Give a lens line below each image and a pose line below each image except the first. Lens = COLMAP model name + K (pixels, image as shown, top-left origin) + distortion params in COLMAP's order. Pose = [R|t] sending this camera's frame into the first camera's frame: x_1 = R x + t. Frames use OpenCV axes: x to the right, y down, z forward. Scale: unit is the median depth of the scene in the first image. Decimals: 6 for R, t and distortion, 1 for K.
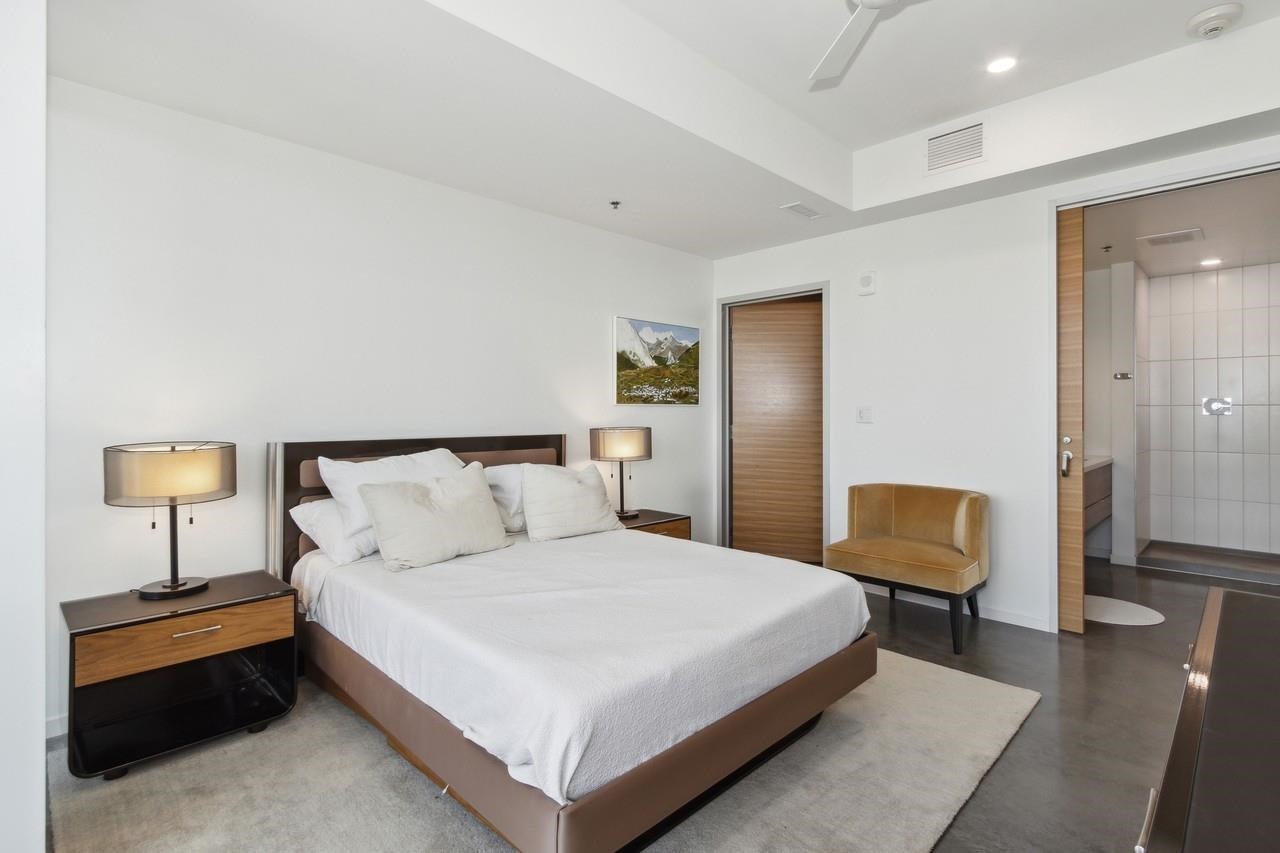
lens RADIAL K [[612.5, 0, 649.5], [0, 612.5, 417.3], [0, 0, 1]] dist [0.012001, -0.002374]
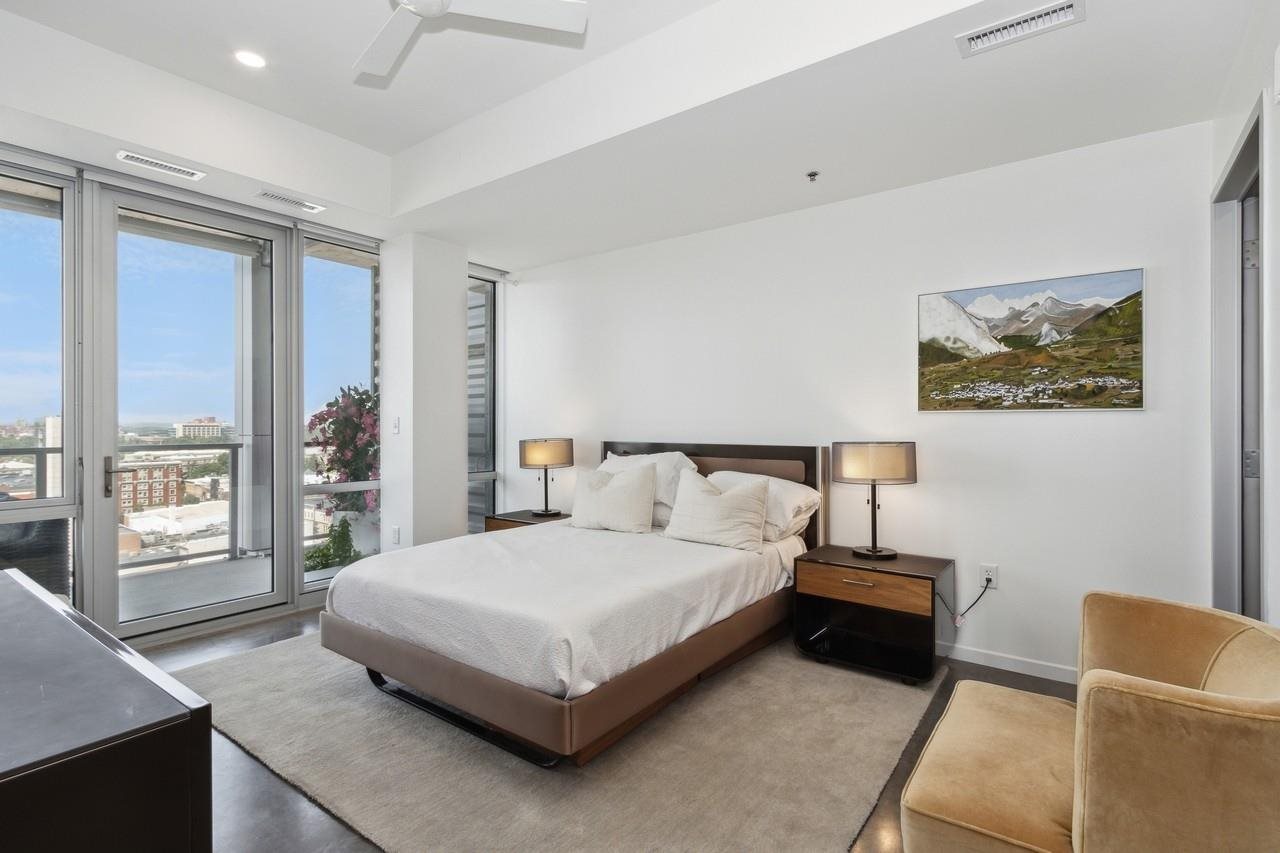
lens RADIAL K [[612.5, 0, 645.1], [0, 612.5, 431.7], [0, 0, 1]] dist [0.012001, -0.002374]
pose [[0.131380, 0.026655, -0.990974, 0.631162], [0.001457, 0.999632, 0.027081, -0.016460], [0.991331, -0.005002, 0.131293, 0.543679]]
